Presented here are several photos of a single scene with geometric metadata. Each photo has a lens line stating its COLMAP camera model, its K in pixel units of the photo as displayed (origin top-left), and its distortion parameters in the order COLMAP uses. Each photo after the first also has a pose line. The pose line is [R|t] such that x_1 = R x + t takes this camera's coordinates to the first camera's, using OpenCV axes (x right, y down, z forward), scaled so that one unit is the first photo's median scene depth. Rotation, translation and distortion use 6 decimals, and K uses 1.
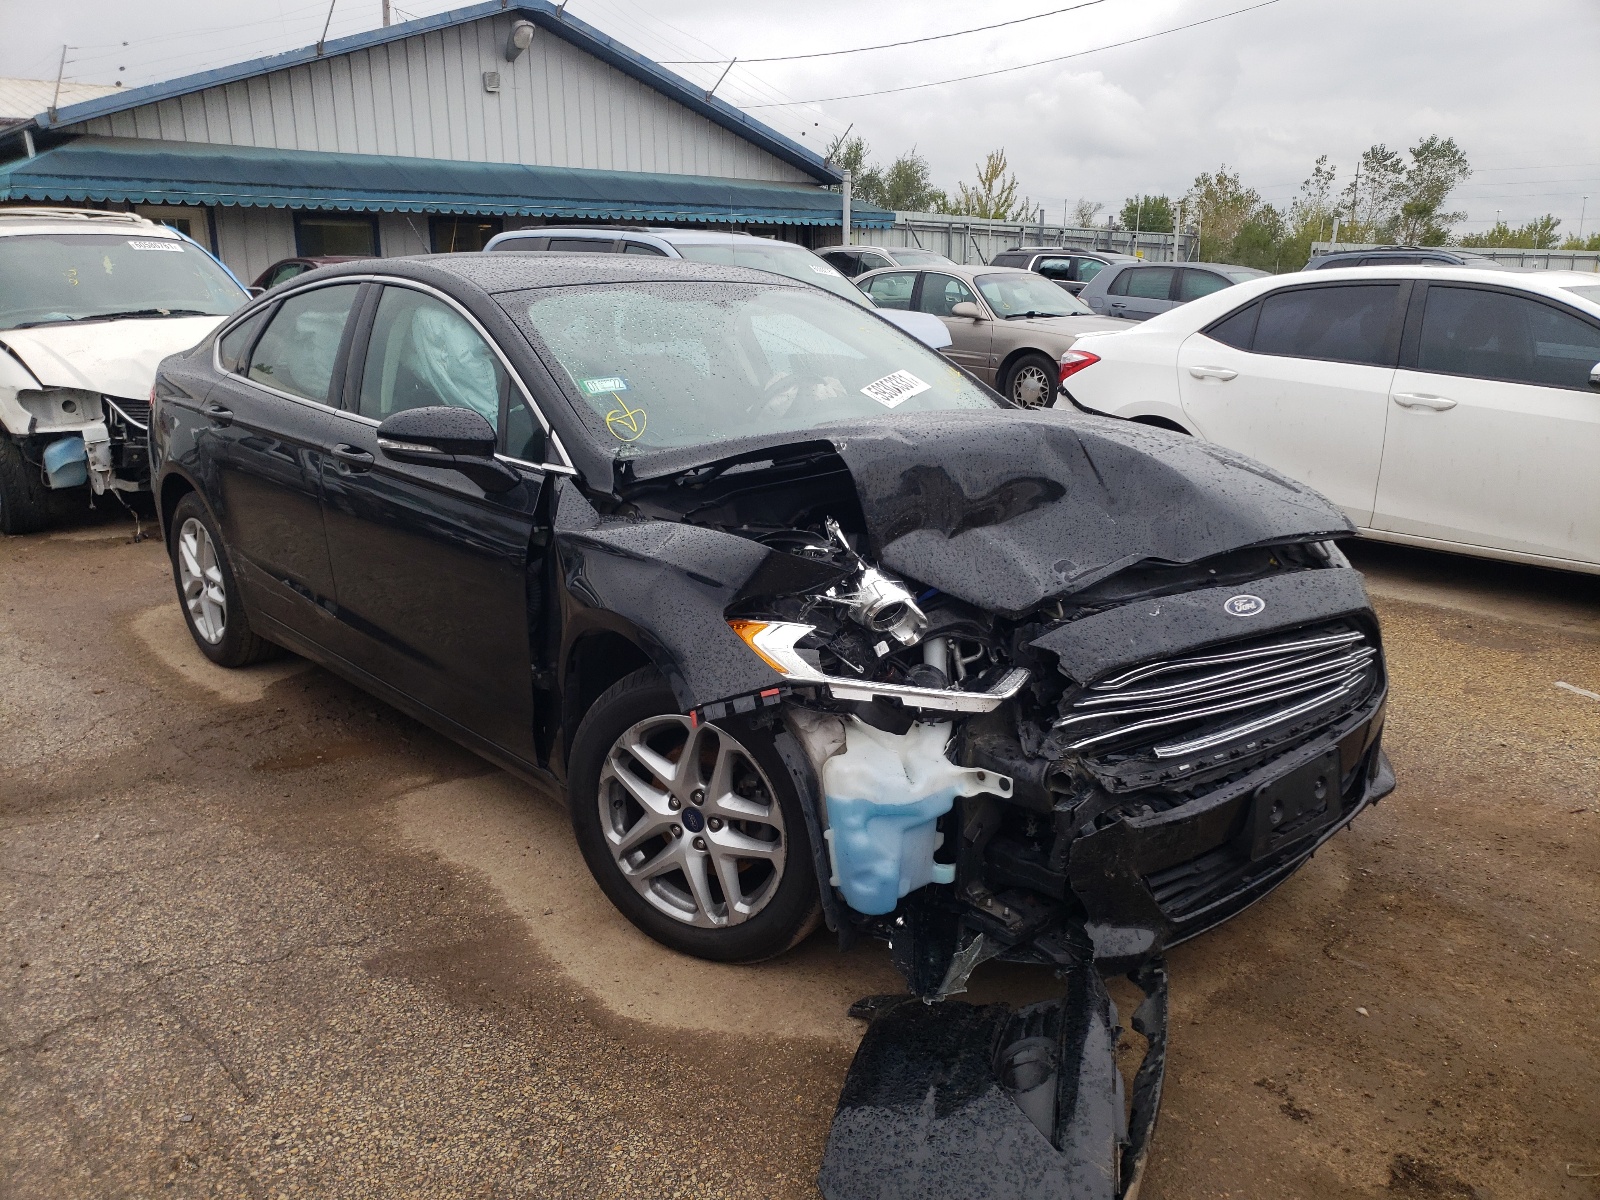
lens RADIAL K [[1229.3, 0, 800.0], [0, 1229.3, 600.0], [0, 0, 1]] dist [0.094224, -0.094863]
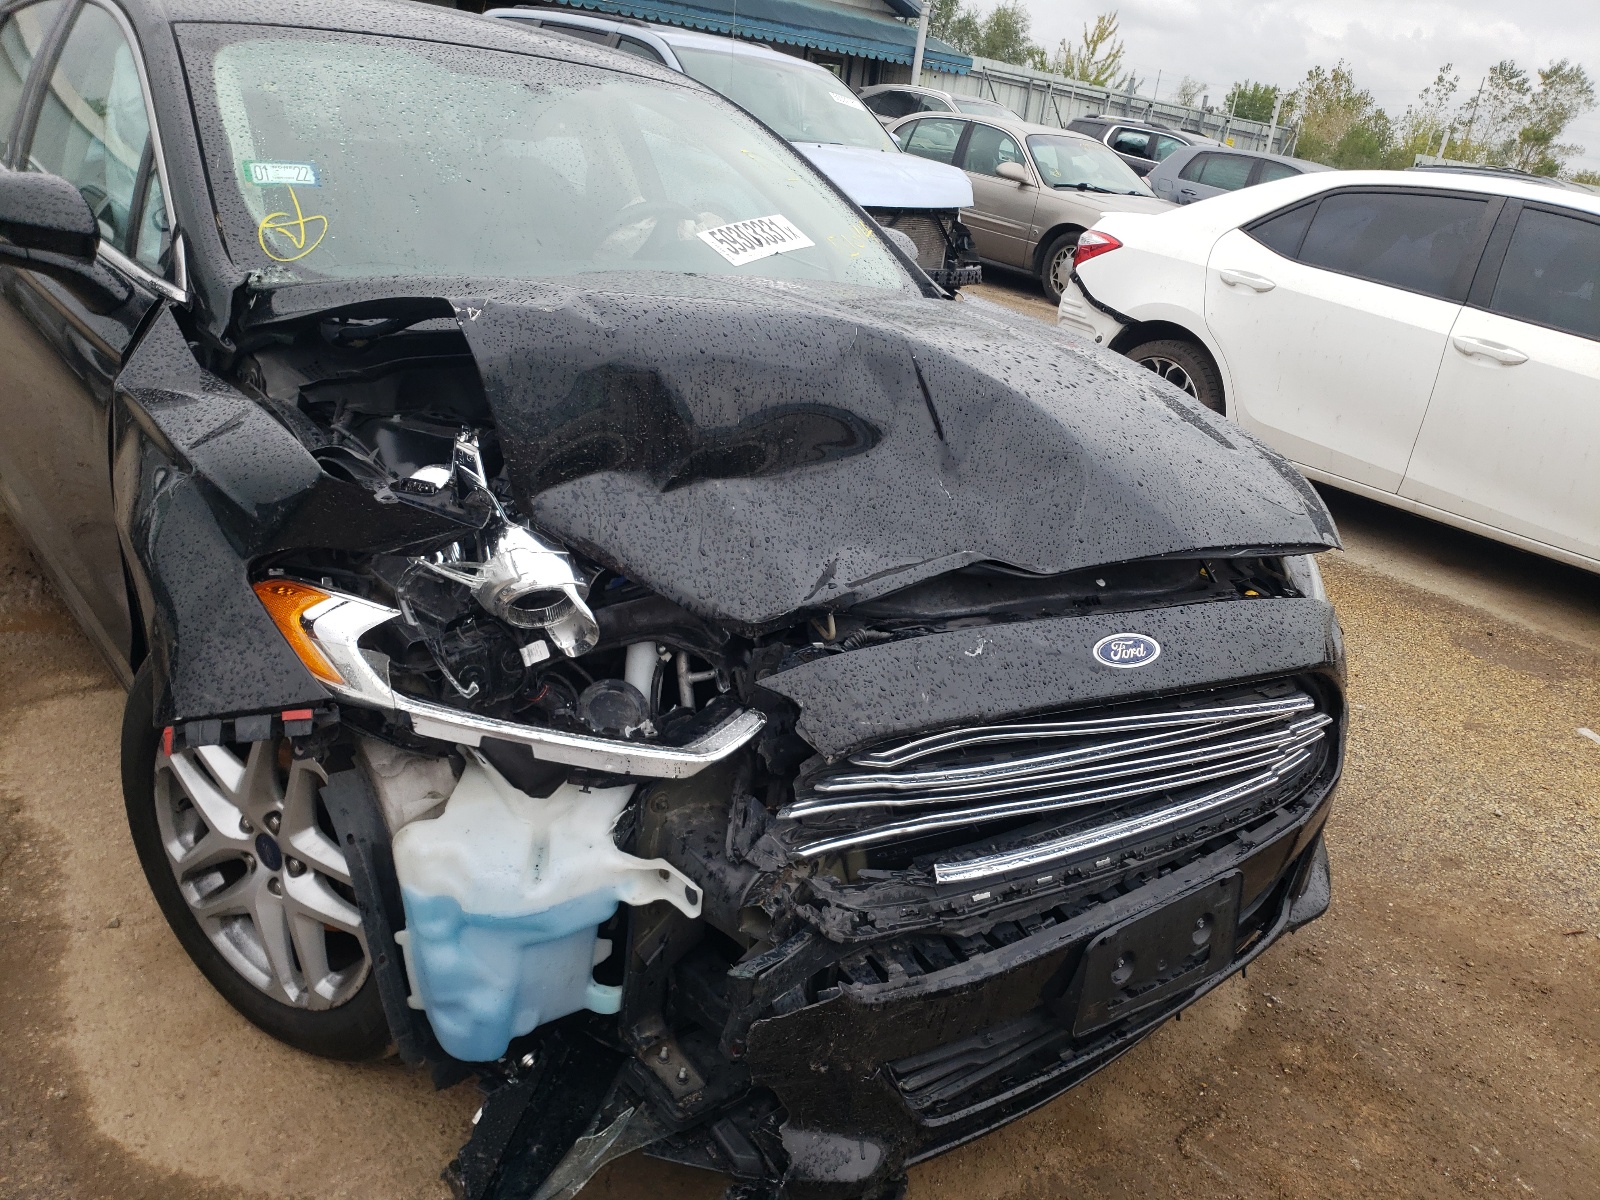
lens RADIAL K [[1235.9, 0, 827.2], [0, 1235.9, 596.1], [0, 0, 1]] dist [0.093993, -0.105002]
pose [[0.991191, 0.132401, 0.003221, 0.188777], [-0.131967, 0.985298, 0.108502, -0.069779], [0.011193, -0.107972, 0.994091, 0.344142]]
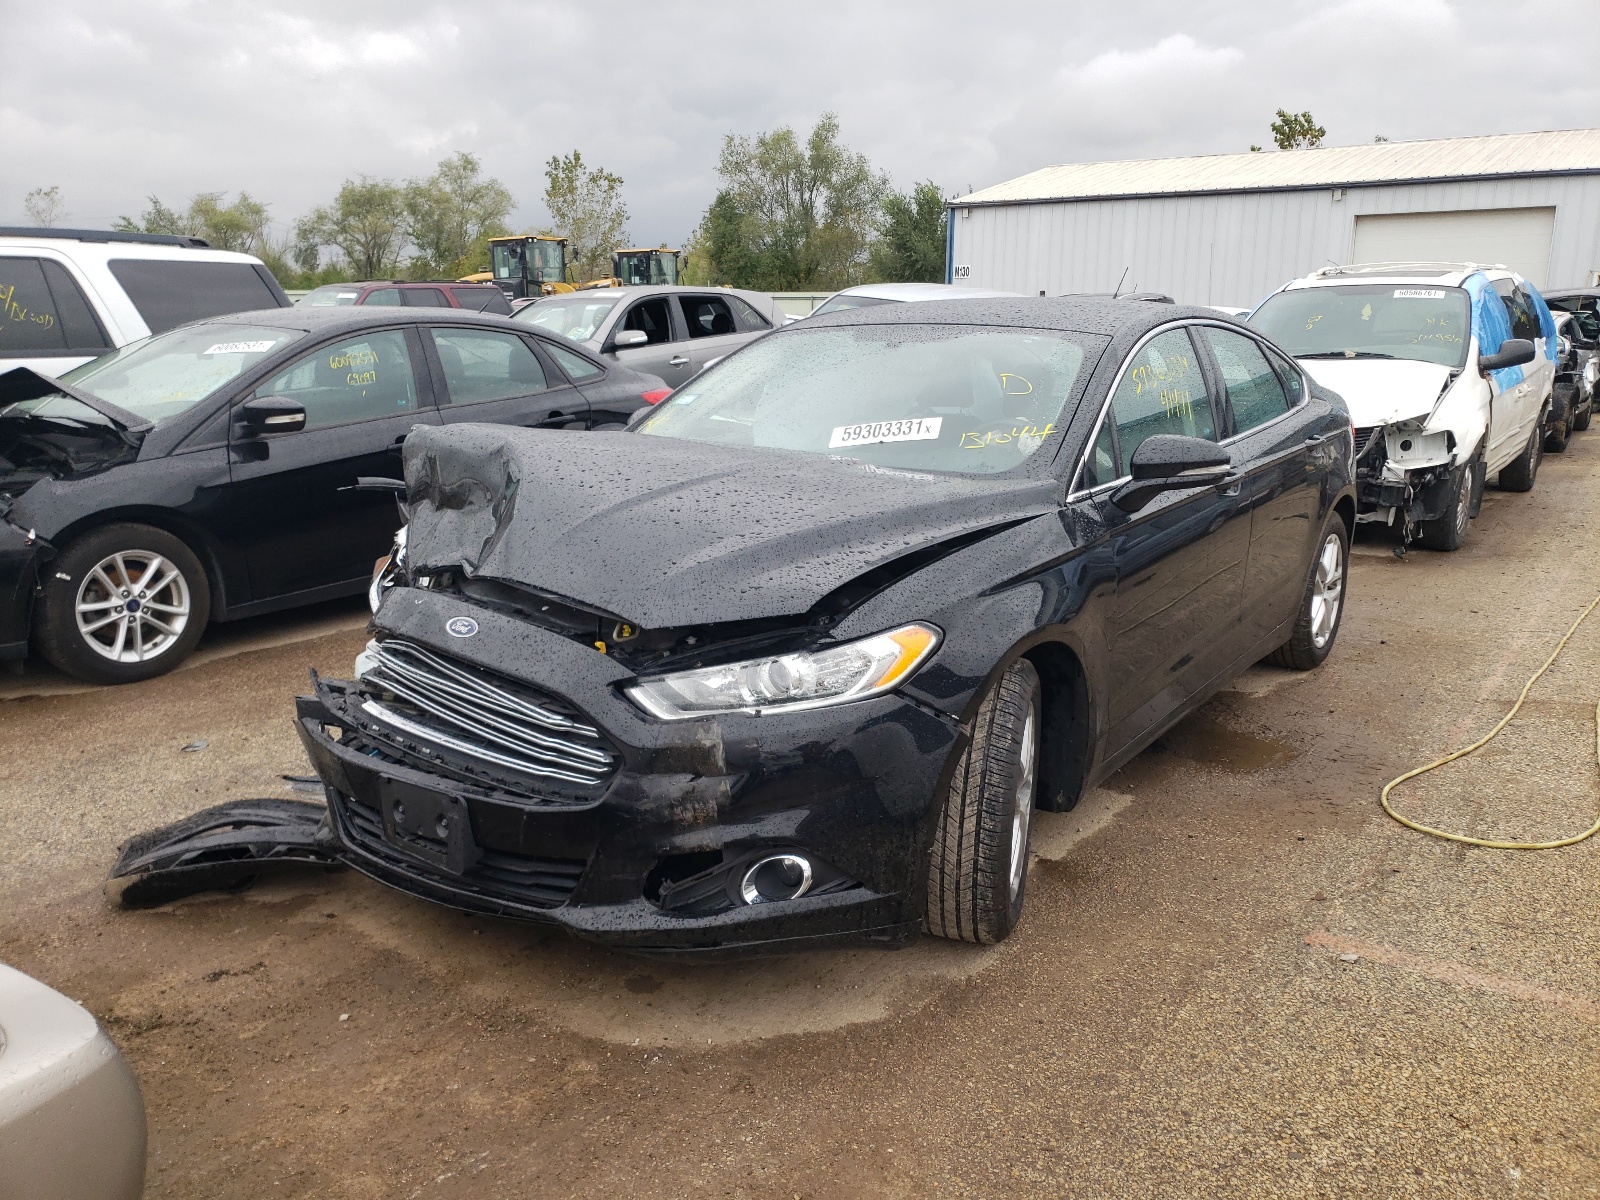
lens RADIAL K [[1229.3, 0, 800.0], [0, 1229.3, 600.0], [0, 0, 1]] dist [0.094224, -0.094863]
pose [[0.214444, 0.223216, -0.950888, 1.343610], [-0.257446, 0.952028, 0.165425, -0.251444], [0.942197, 0.209328, 0.261623, 0.946575]]
